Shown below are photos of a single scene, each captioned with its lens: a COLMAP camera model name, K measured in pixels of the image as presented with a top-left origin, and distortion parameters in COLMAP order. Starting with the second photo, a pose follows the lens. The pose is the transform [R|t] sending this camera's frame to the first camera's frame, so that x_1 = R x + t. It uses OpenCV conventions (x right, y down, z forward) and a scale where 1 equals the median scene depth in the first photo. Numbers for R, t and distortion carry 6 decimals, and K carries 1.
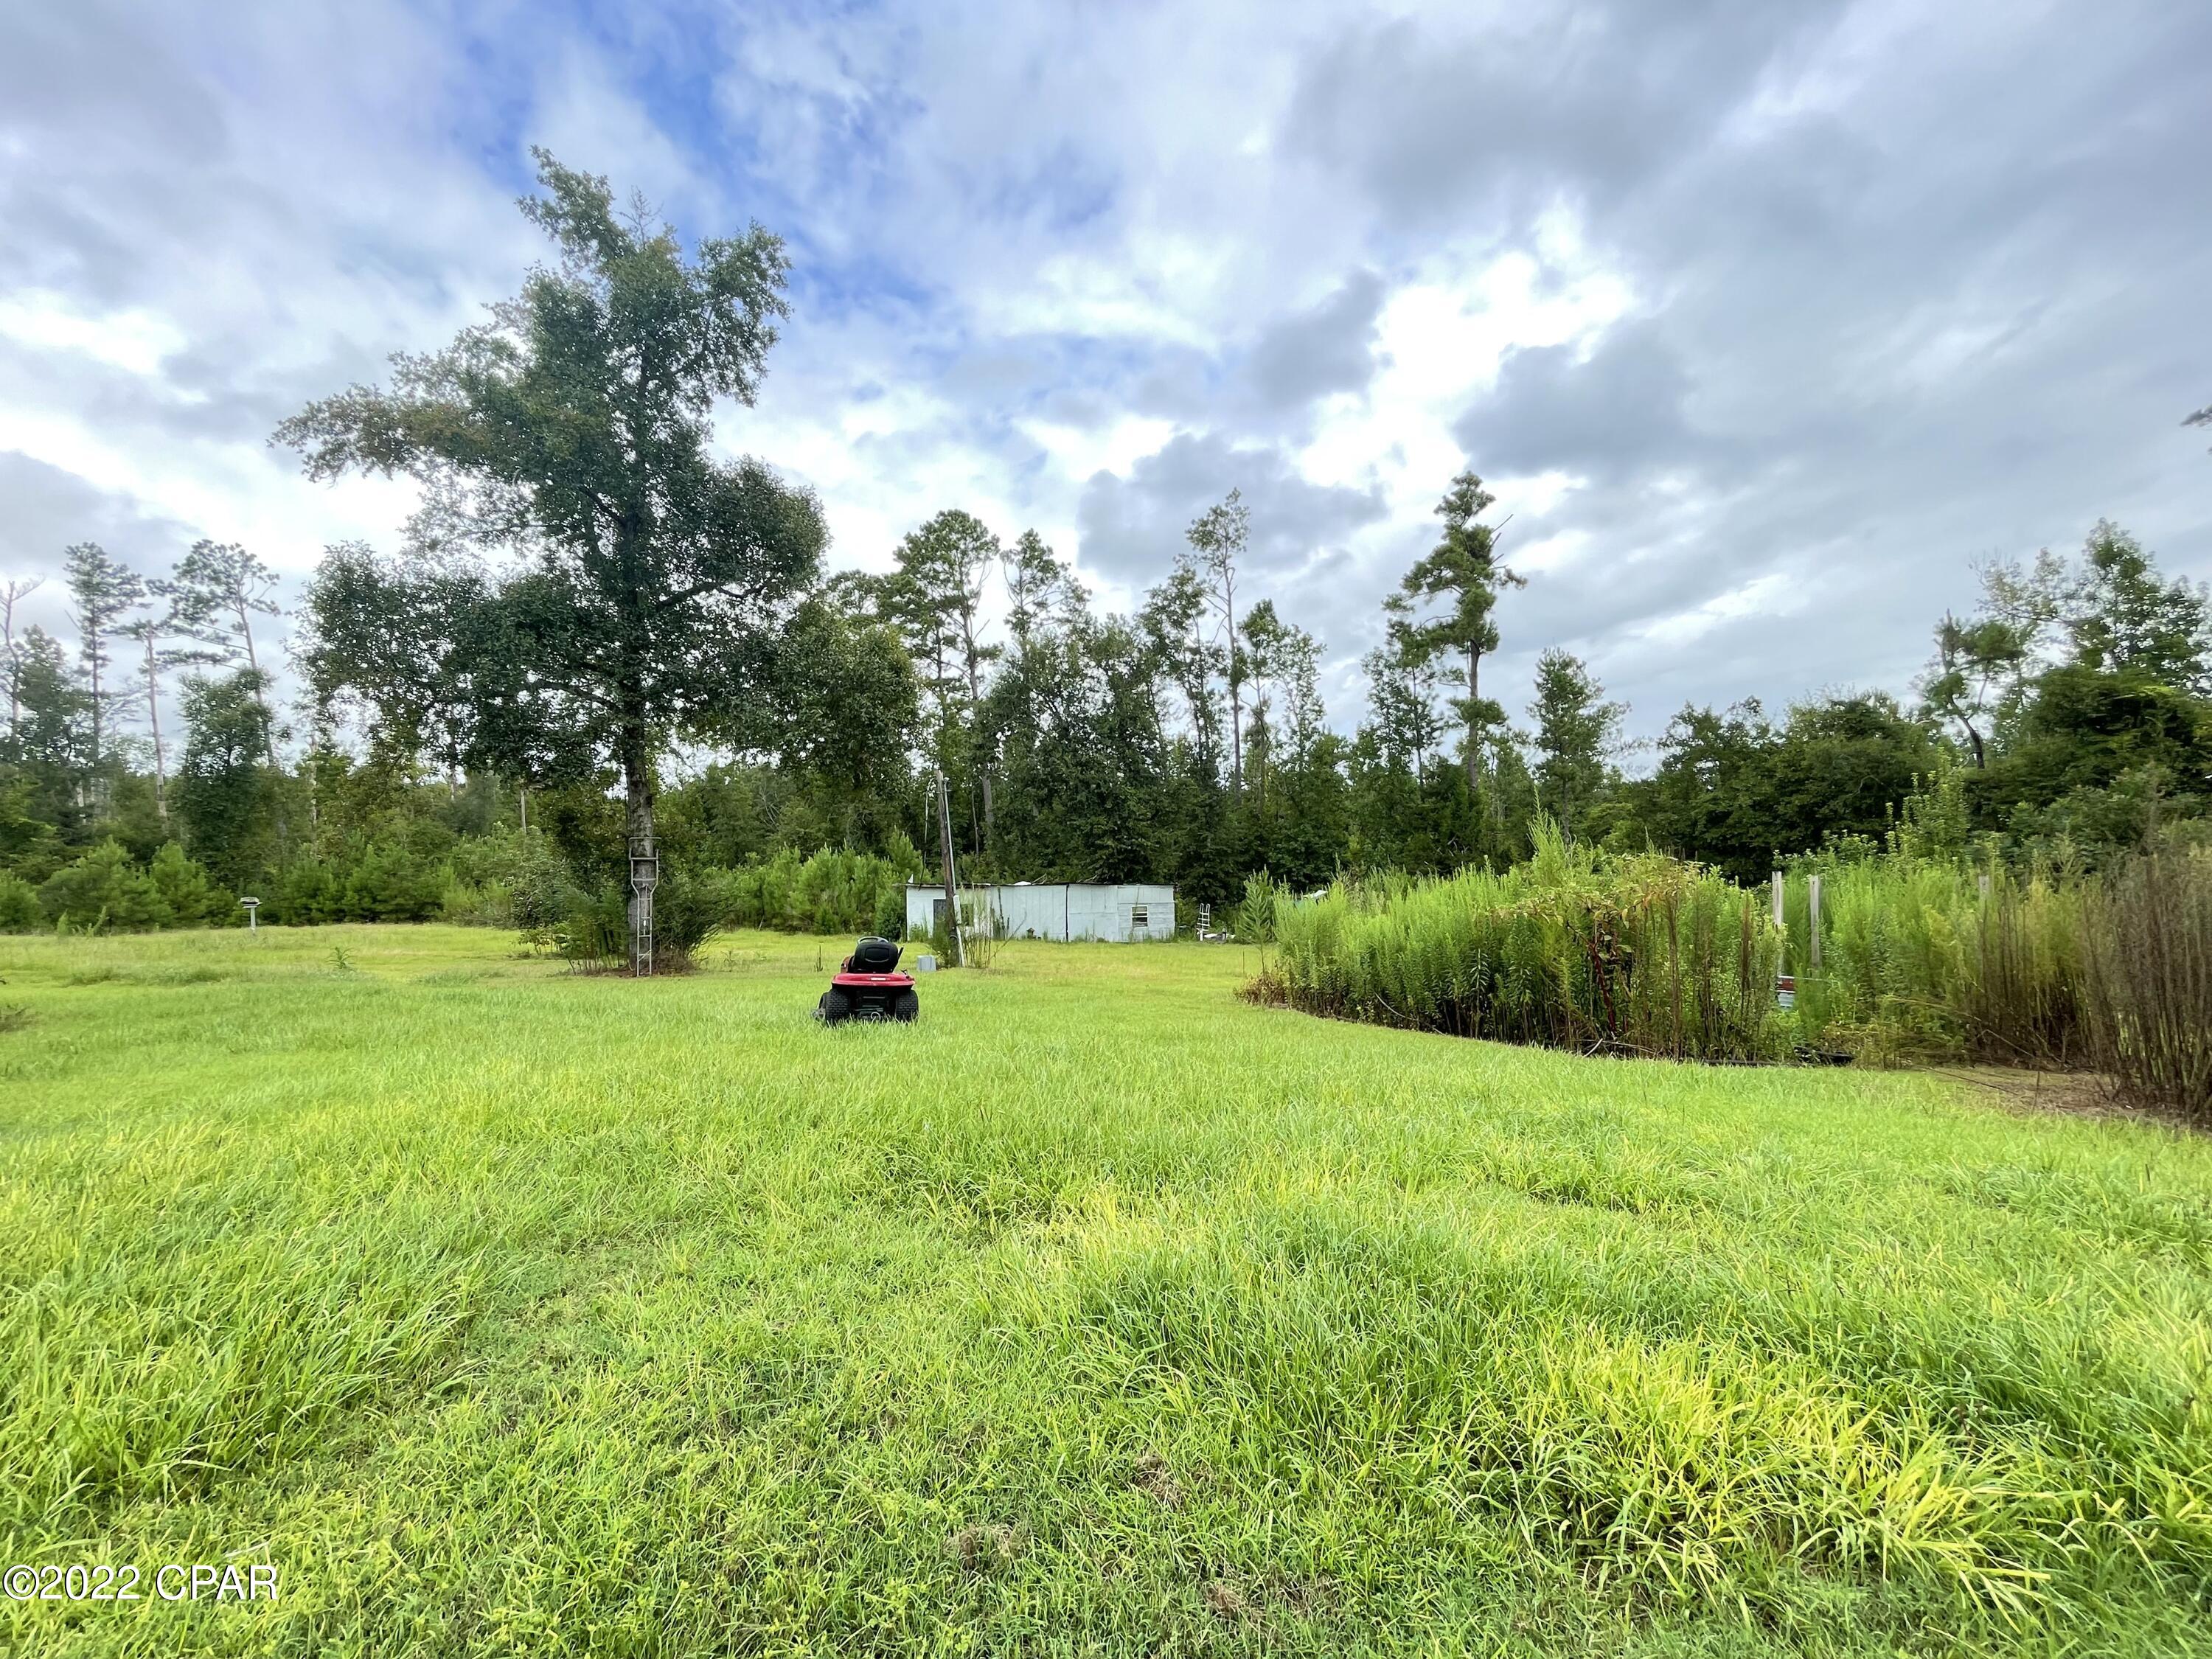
lens RADIAL K [[892.0, 0, 1105.9], [0, 892.0, 832.4], [0, 0, 1]] dist [-0.001938, -0.000128]
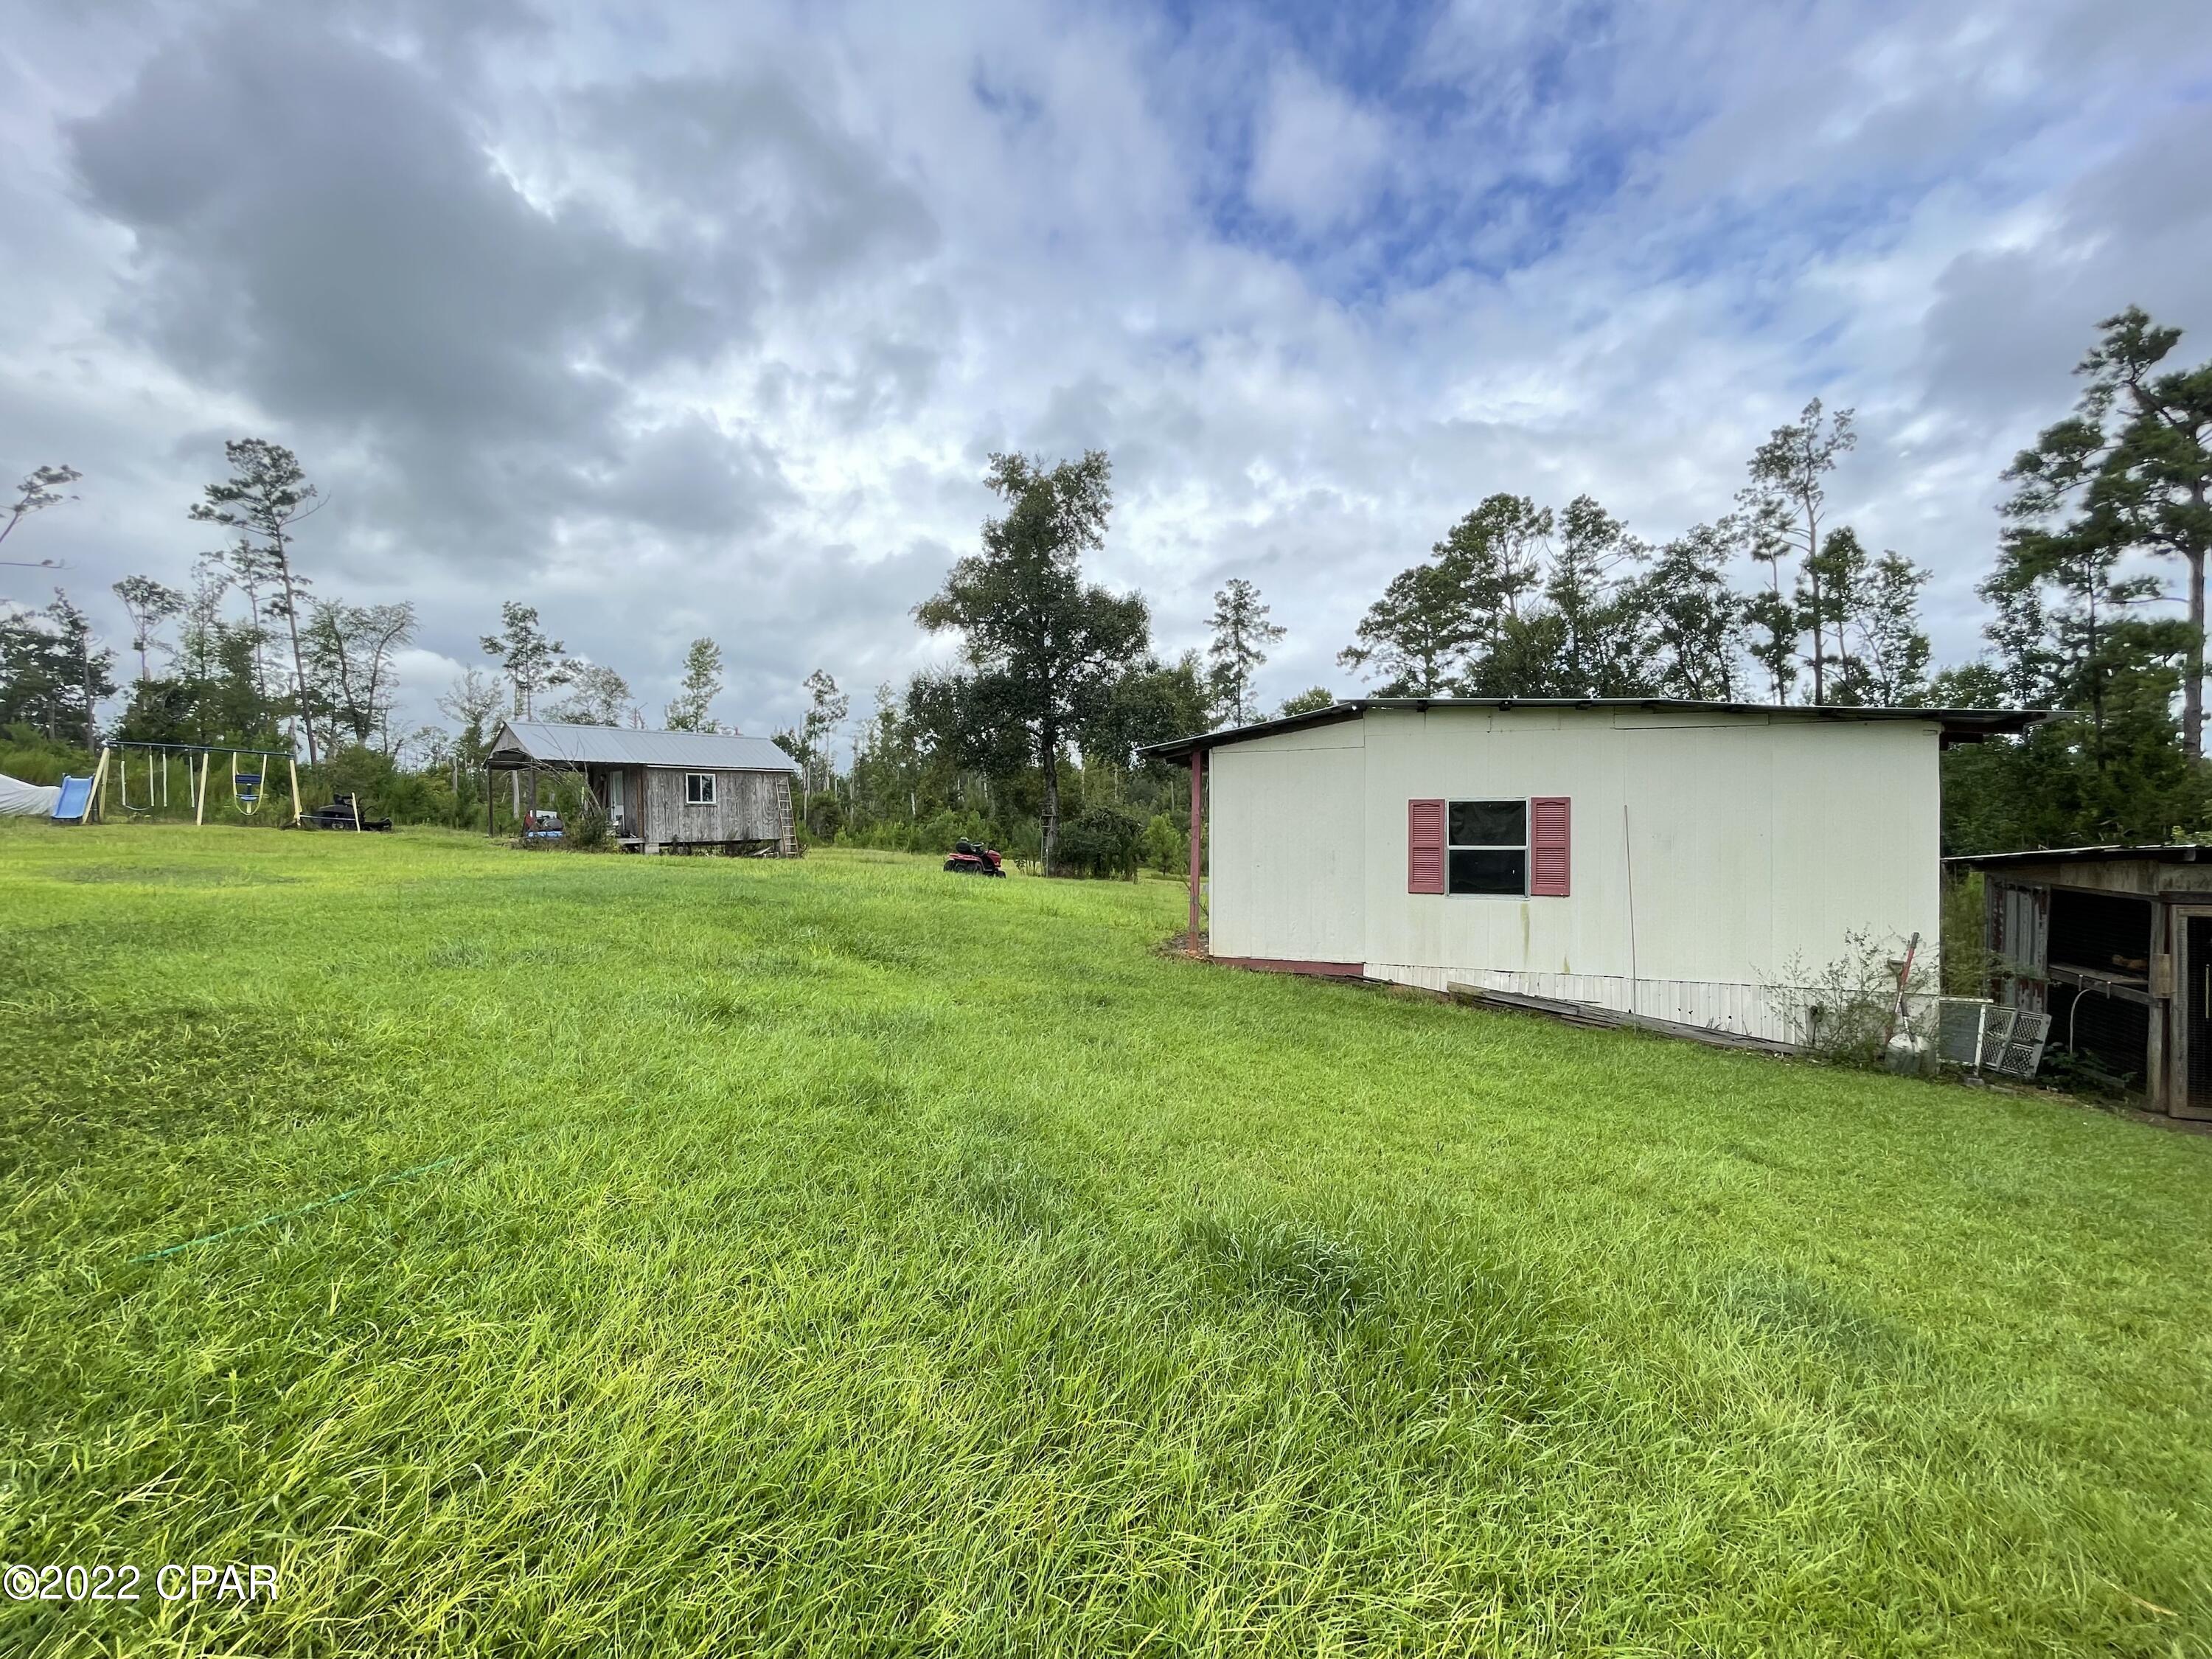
lens RADIAL K [[892.0, 0, 1096.5], [0, 892.0, 838.3], [0, 0, 1]] dist [-0.001938, -0.000128]
pose [[0.712089, 0.032810, -0.701322, 0.468415], [-0.008710, 0.999243, 0.037905, 0.001871], [0.702035, -0.020883, 0.711836, -0.127472]]
